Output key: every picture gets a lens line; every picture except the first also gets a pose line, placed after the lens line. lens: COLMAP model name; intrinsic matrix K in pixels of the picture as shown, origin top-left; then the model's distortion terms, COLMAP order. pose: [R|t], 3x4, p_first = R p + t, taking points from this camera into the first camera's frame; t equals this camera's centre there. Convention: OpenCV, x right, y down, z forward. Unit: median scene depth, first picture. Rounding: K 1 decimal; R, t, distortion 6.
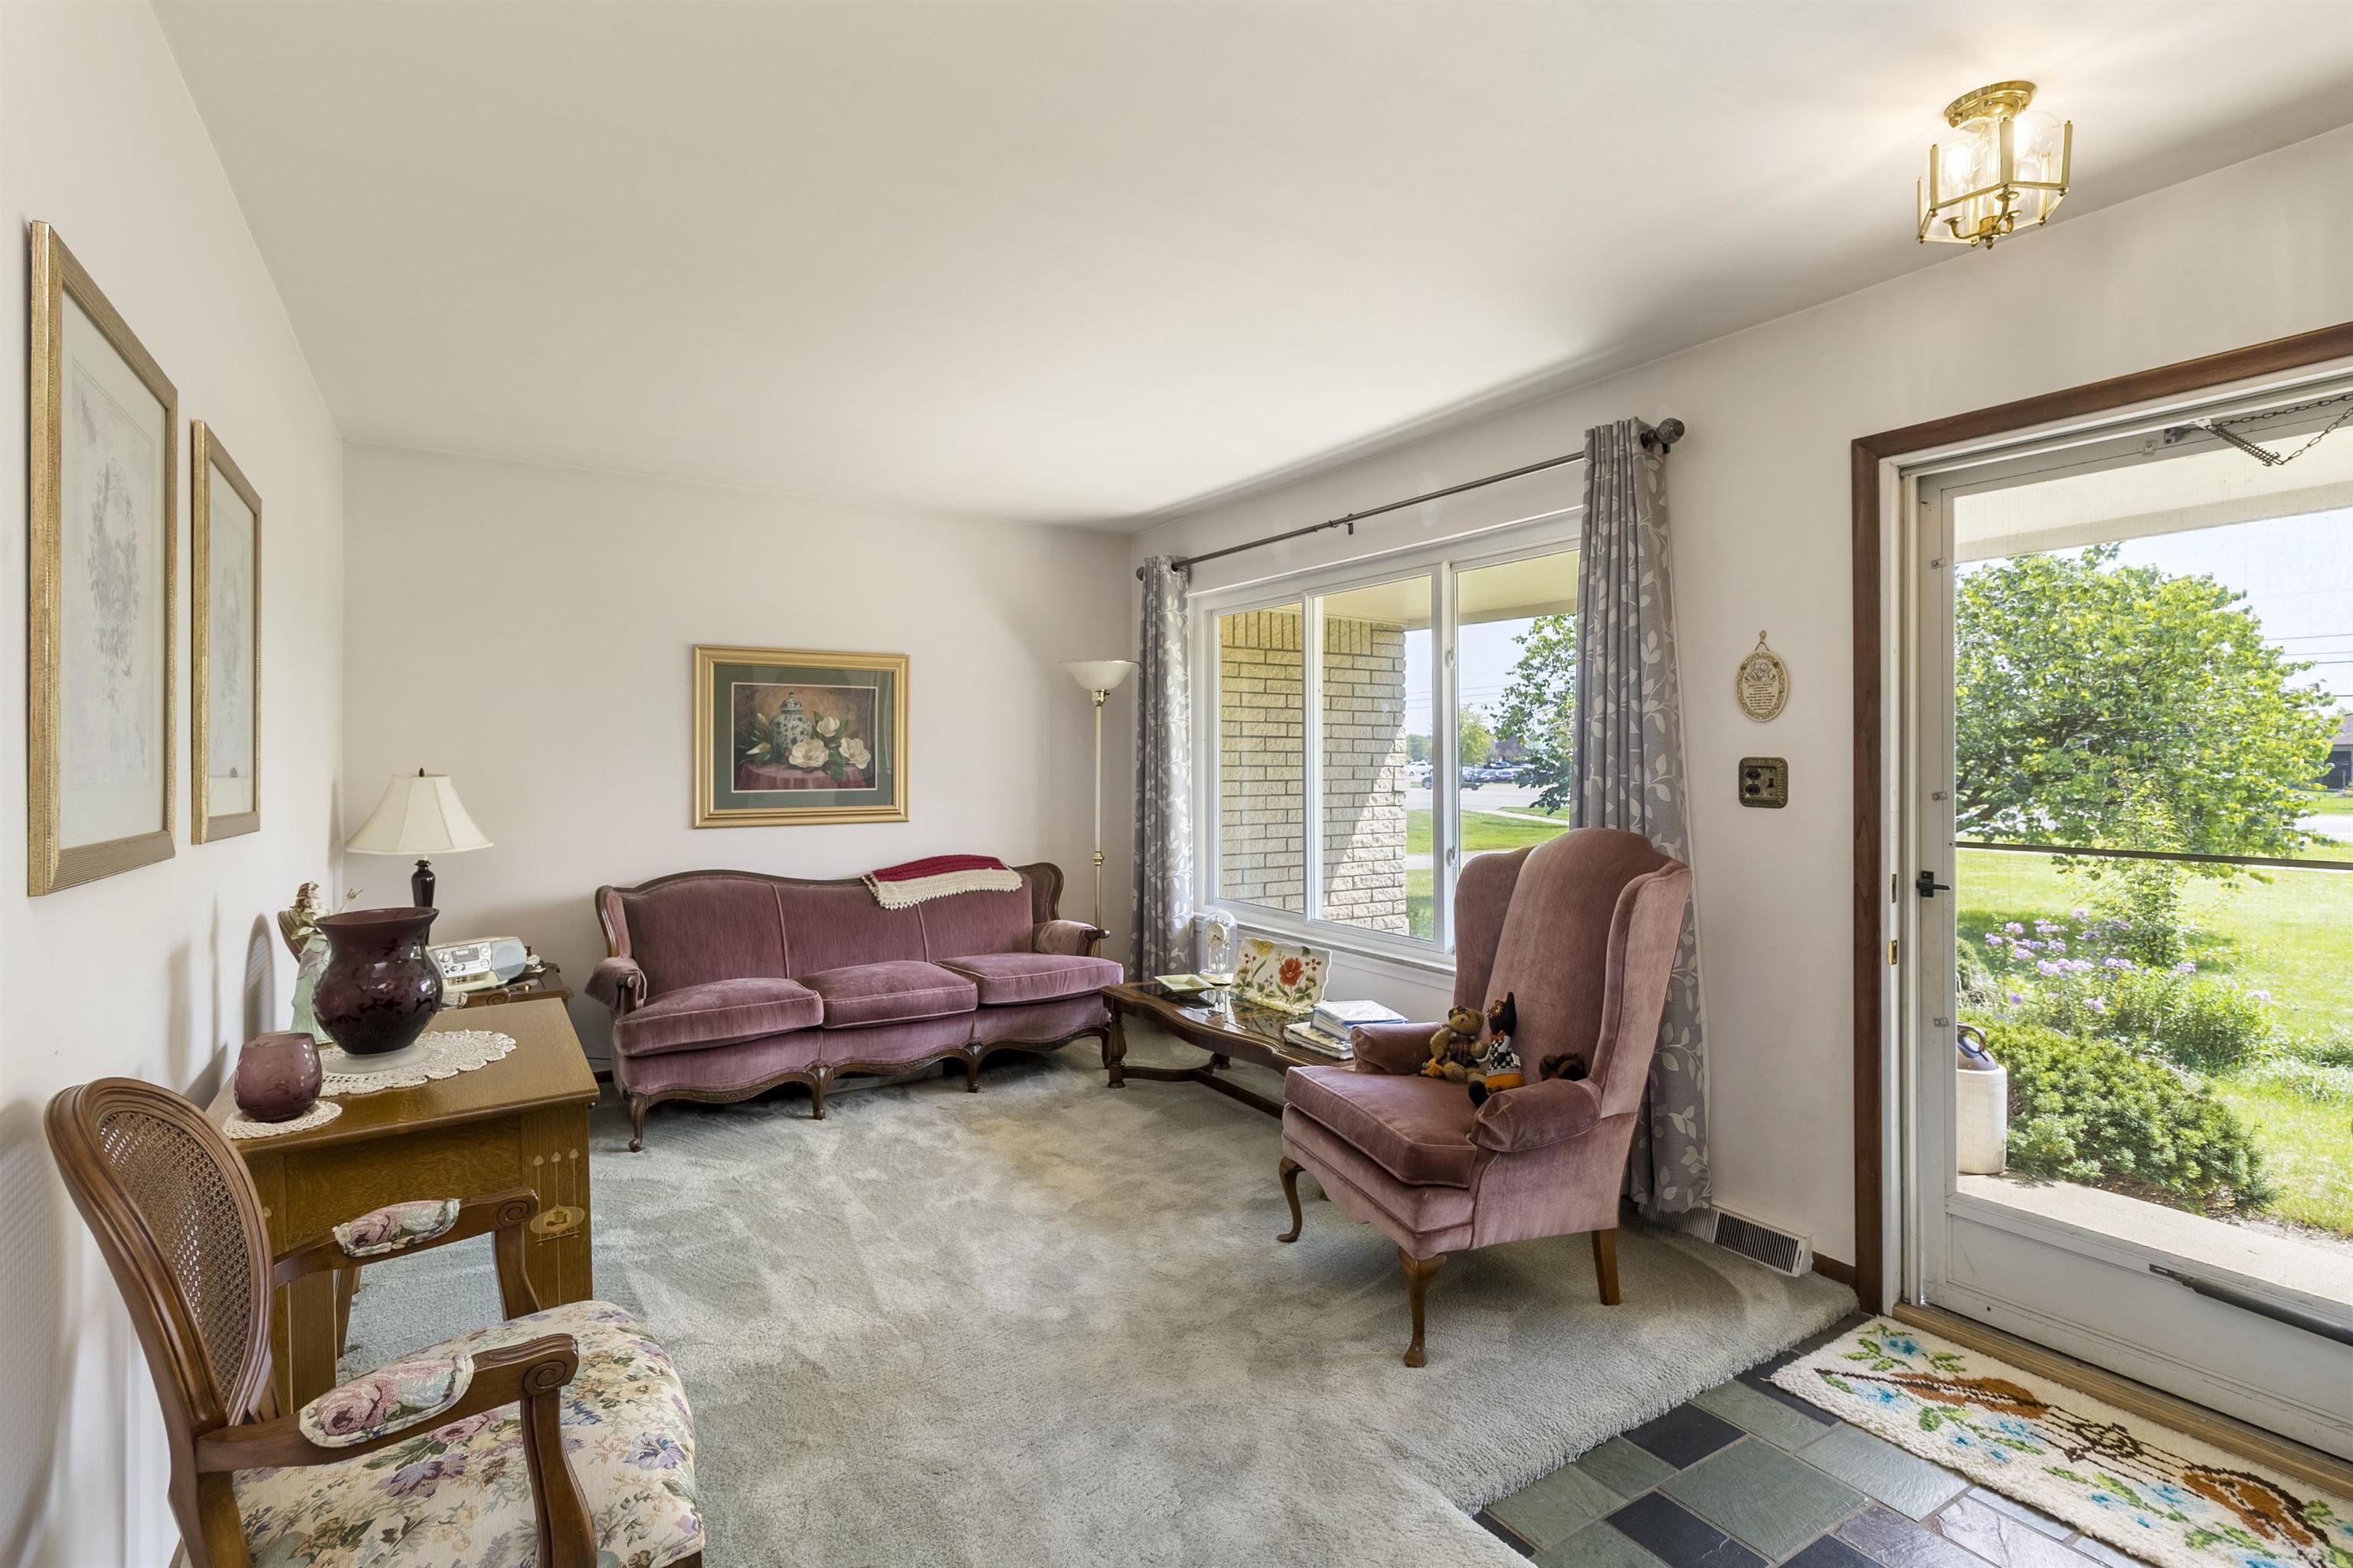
lens RADIAL K [[1089.3, 0, 1184.3], [0, 1089.3, 752.5], [0, 0, 1]] dist [0.000874, -0.000377]
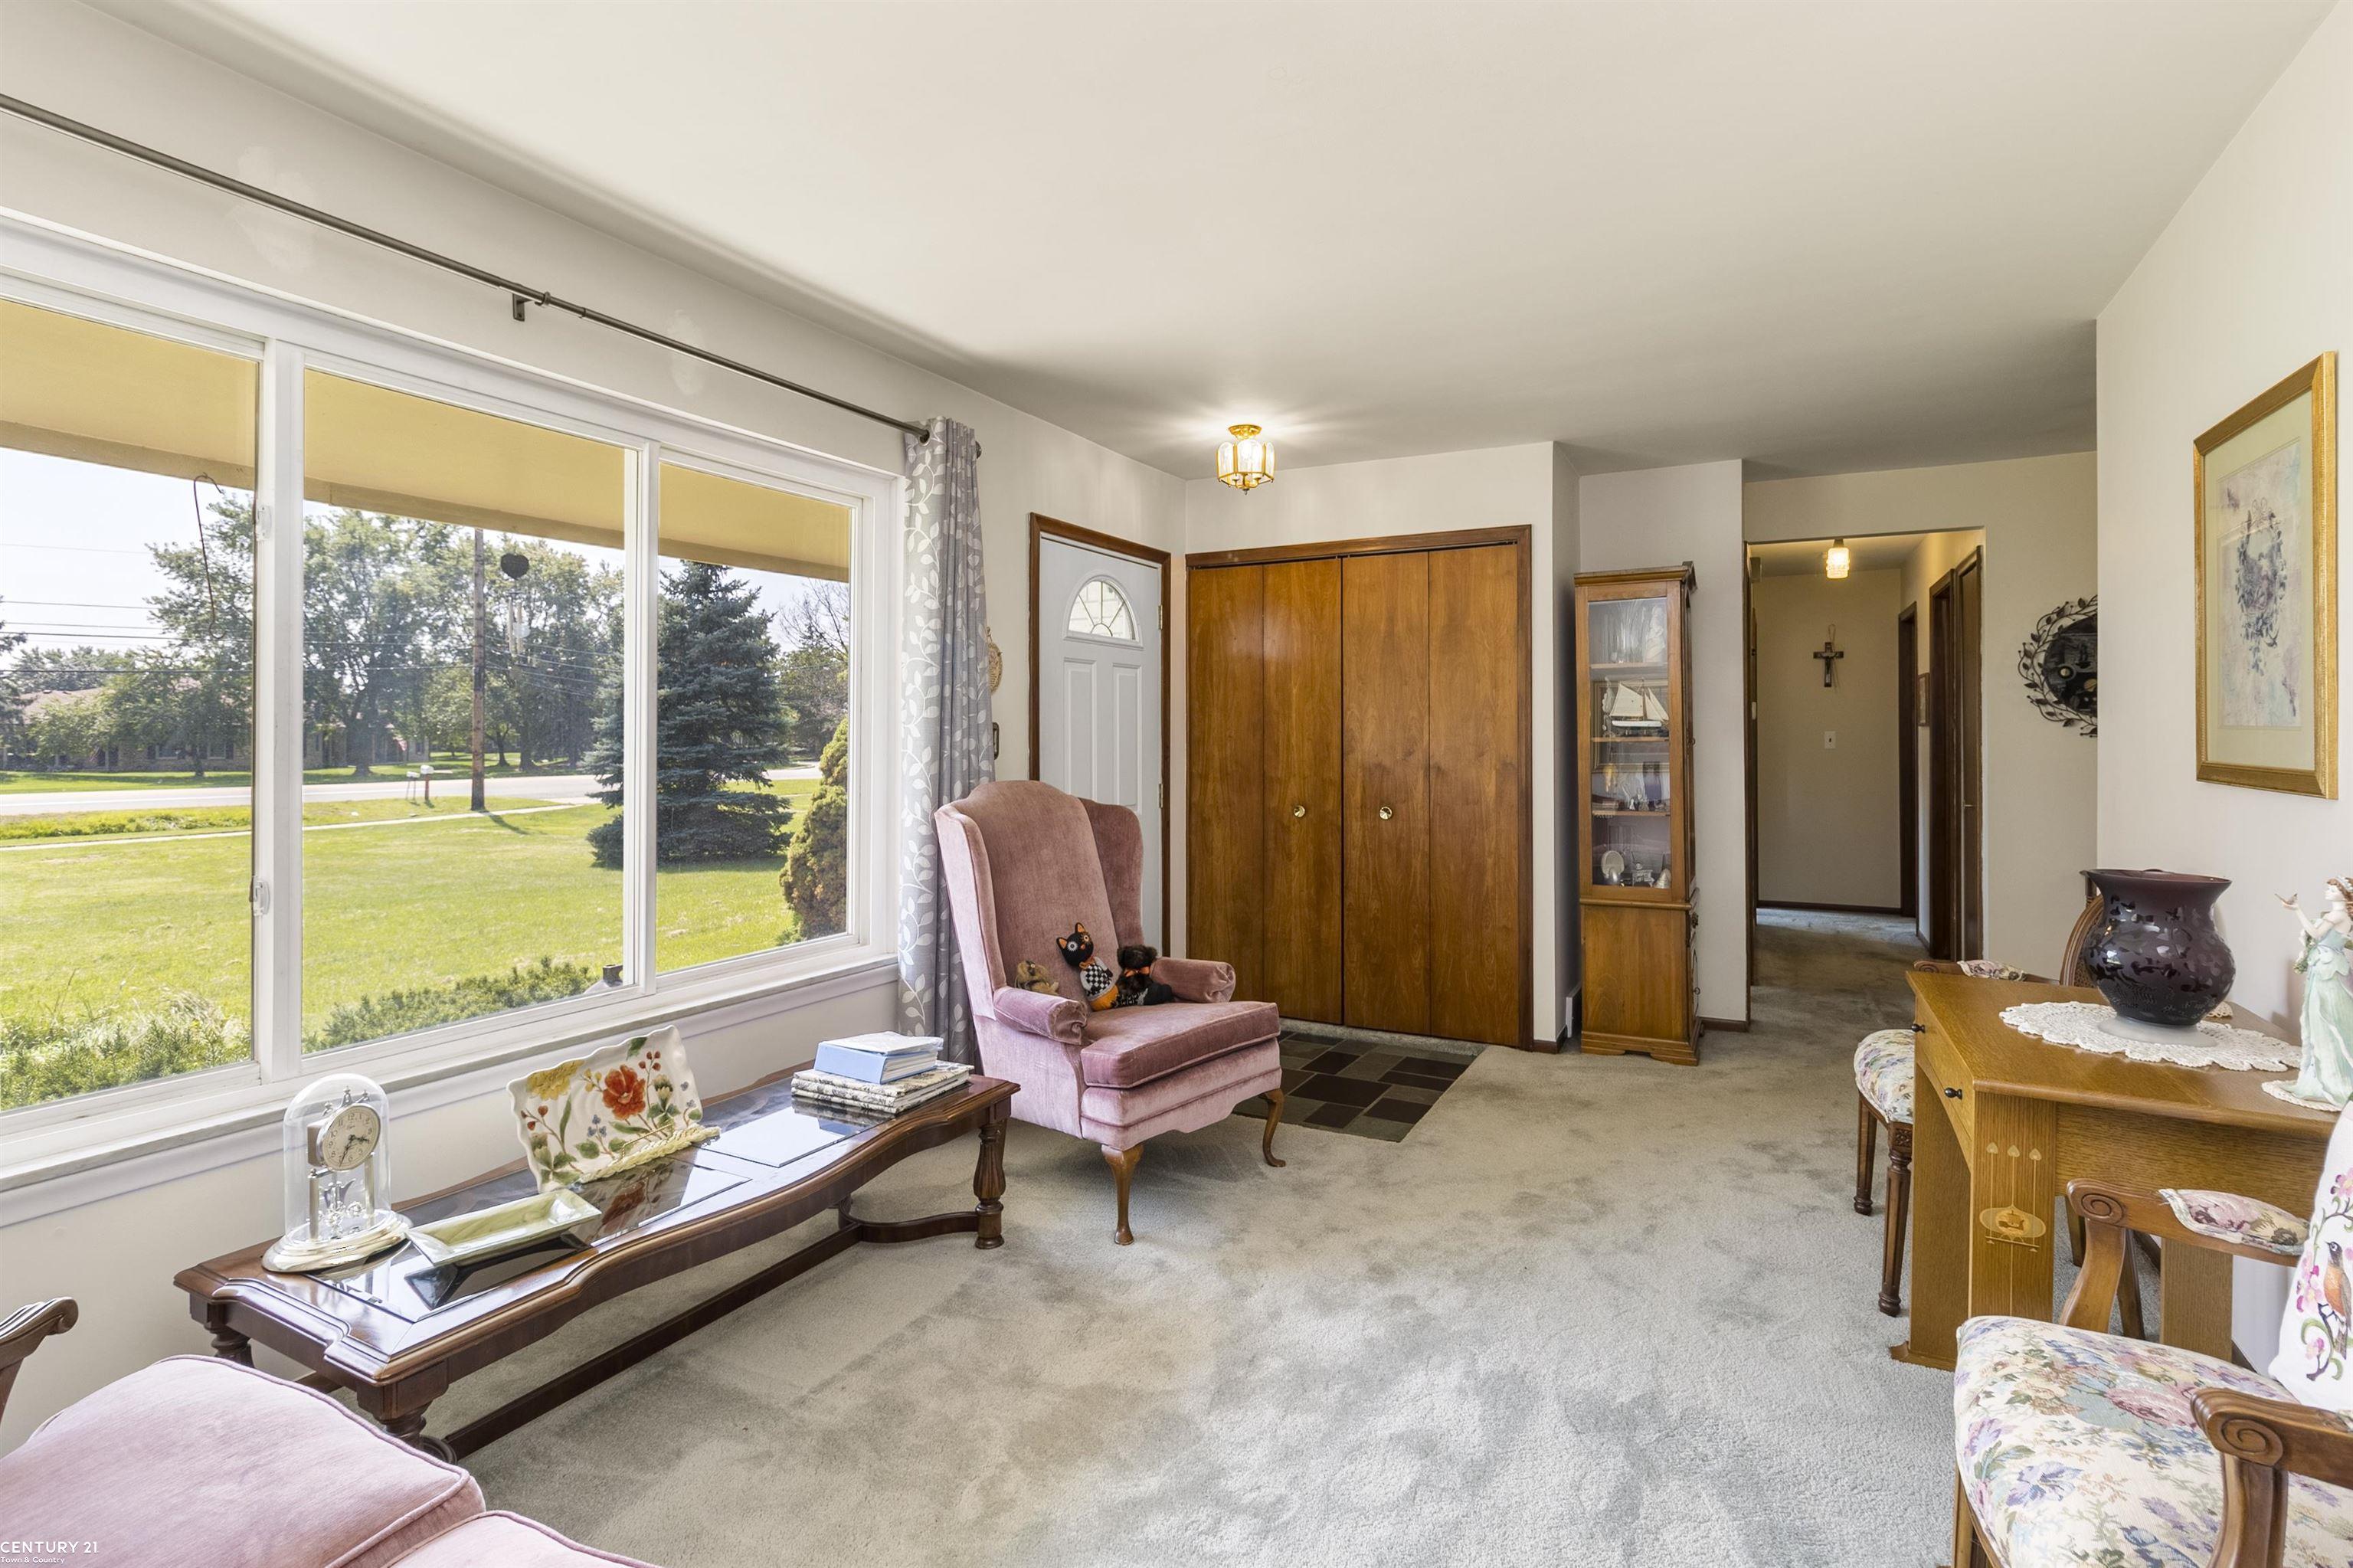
lens RADIAL K [[1089.3, 0, 1184.3], [0, 1089.3, 752.5], [0, 0, 1]] dist [0.000874, -0.000377]
pose [[-0.484047, -0.009227, 0.874993, -0.538457], [-0.001905, 0.999953, 0.009490, 0.019538], [-0.875040, 0.002927, -0.484042, 1.026537]]
